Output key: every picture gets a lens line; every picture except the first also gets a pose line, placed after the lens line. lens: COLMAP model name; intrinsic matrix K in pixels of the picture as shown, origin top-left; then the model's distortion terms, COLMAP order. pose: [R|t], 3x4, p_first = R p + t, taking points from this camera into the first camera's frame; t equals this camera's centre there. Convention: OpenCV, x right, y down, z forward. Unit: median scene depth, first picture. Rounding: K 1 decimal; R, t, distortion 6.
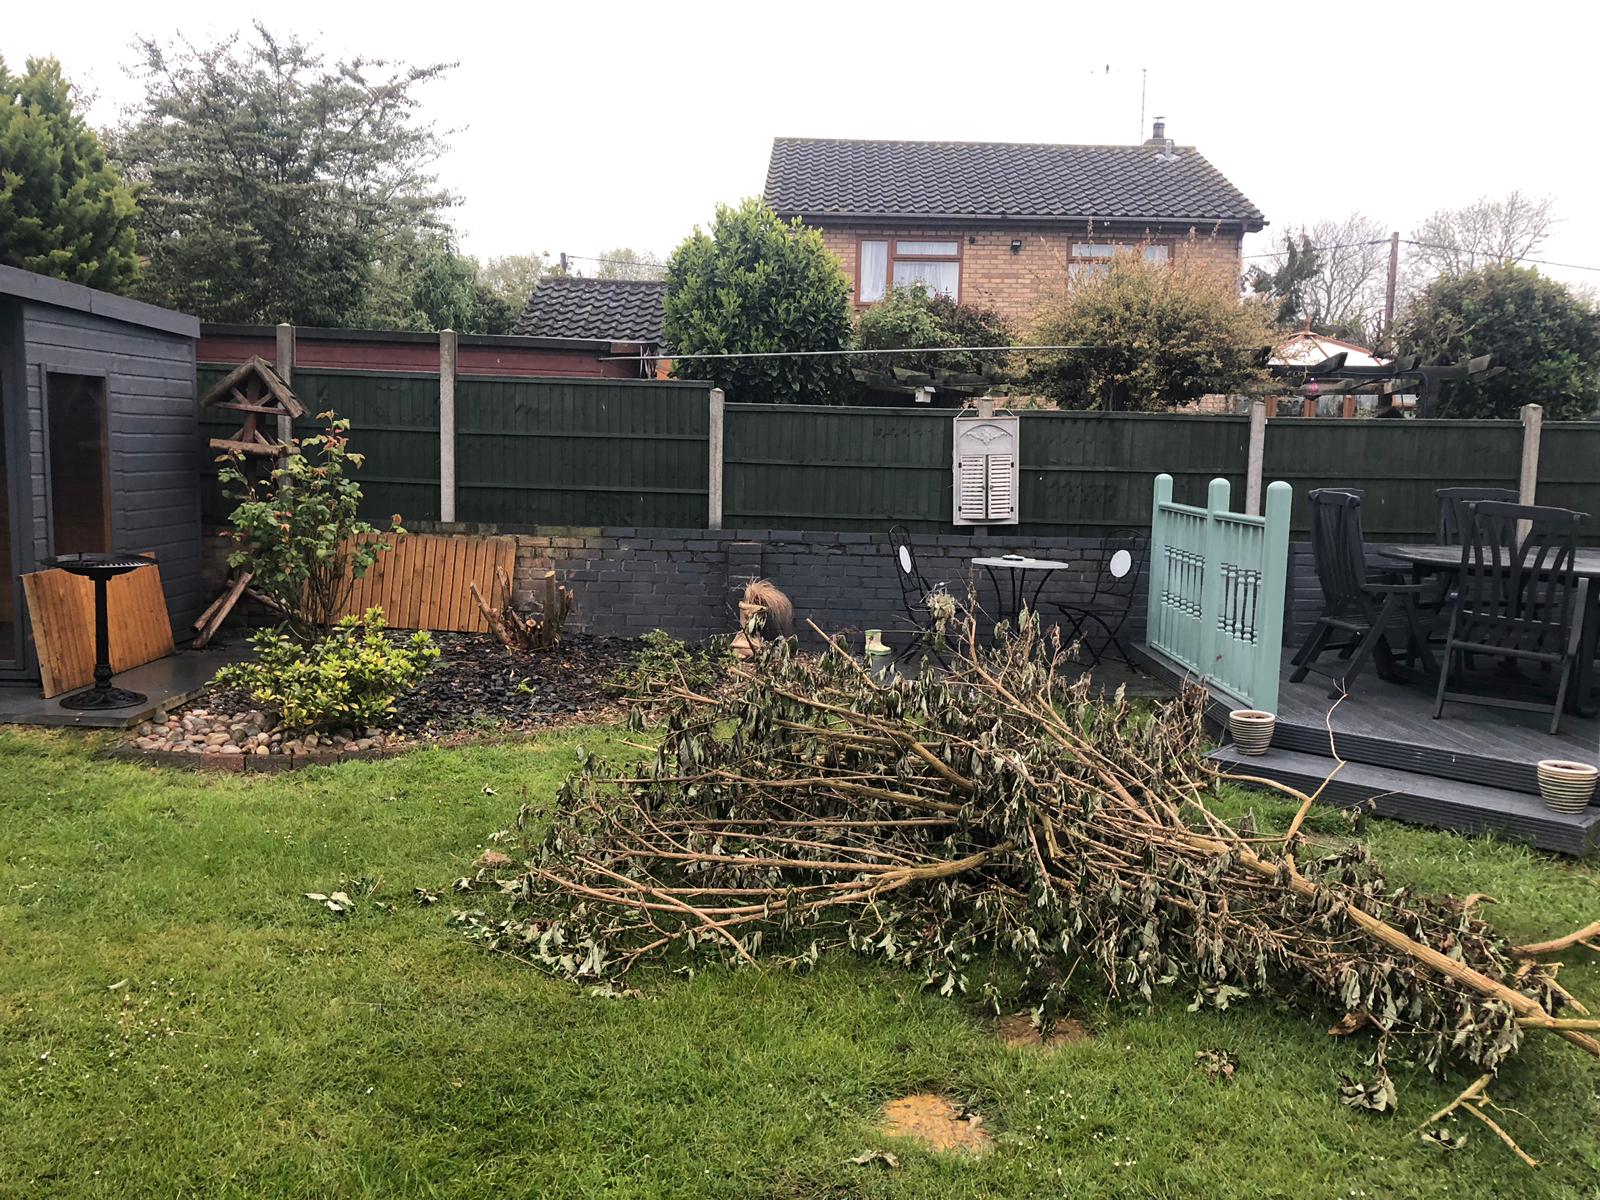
lens RADIAL K [[1318.5, 0, 800.0], [0, 1318.5, 600.0], [0, 0, 1]] dist [0.148580, -0.434329]
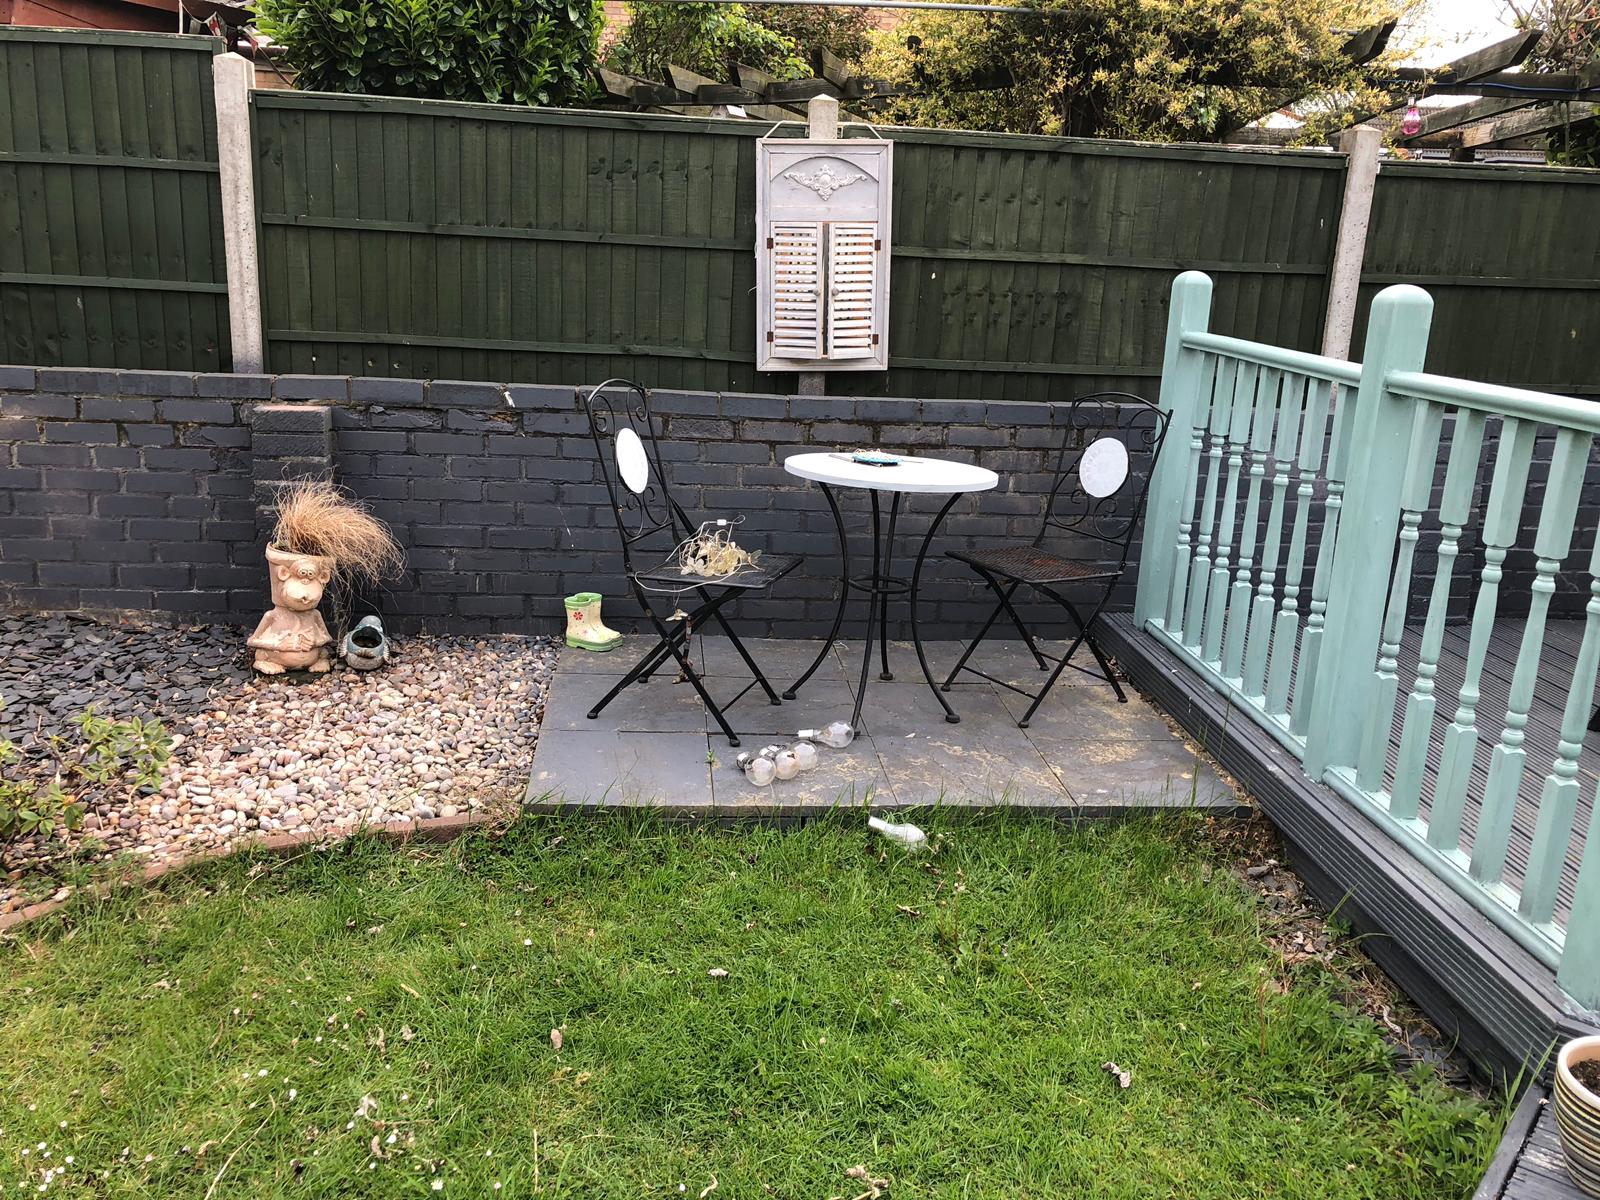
lens RADIAL K [[1317.5, 0, 811.9], [0, 1317.5, 582.3], [0, 0, 1]] dist [0.029859, -0.019442]
pose [[0.993383, -0.006926, 0.114644, 0.081140], [-0.009126, 0.990264, 0.138906, -0.047301], [-0.114489, -0.139033, 0.983647, 0.515650]]
